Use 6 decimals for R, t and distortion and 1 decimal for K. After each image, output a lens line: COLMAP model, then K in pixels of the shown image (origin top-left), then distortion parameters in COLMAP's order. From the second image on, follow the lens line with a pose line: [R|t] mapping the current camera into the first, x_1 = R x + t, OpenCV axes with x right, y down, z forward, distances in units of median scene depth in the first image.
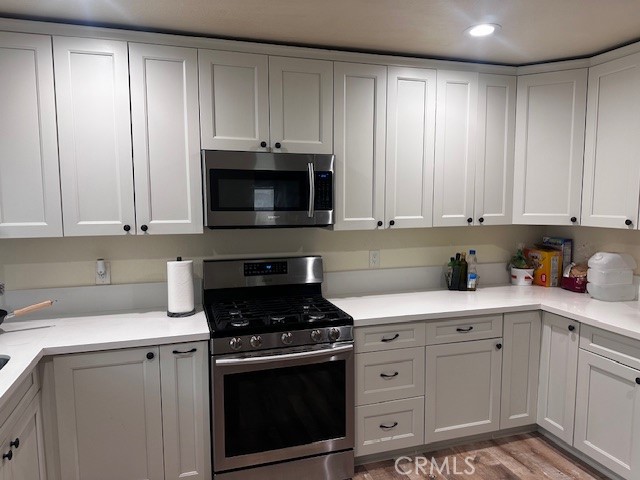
lens RADIAL K [[456.0, 0, 318.1], [0, 456.0, 243.5], [0, 0, 1]] dist [0.040257, -0.022705]
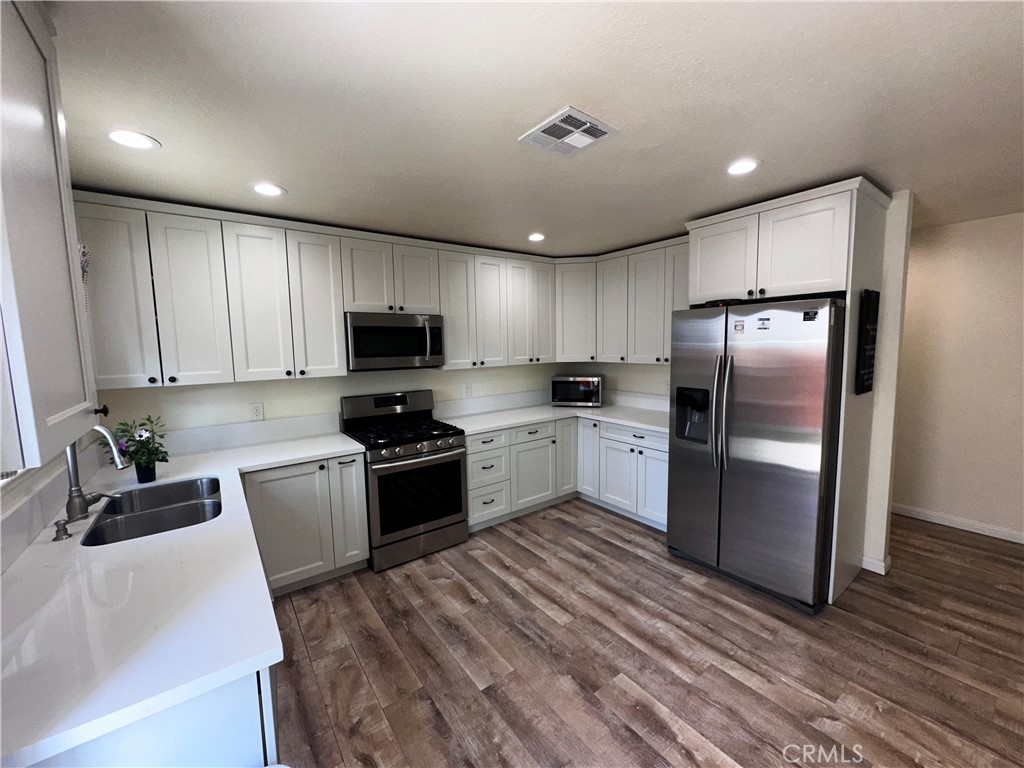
lens RADIAL K [[409.7, 0, 512.7], [0, 409.7, 380.8], [0, 0, 1]] dist [0.000589, -0.000006]
pose [[0.943842, -0.043208, 0.327560, -0.188232], [0.046278, 0.998927, -0.001581, 0.017507], [-0.327140, 0.016651, 0.944829, -0.264764]]
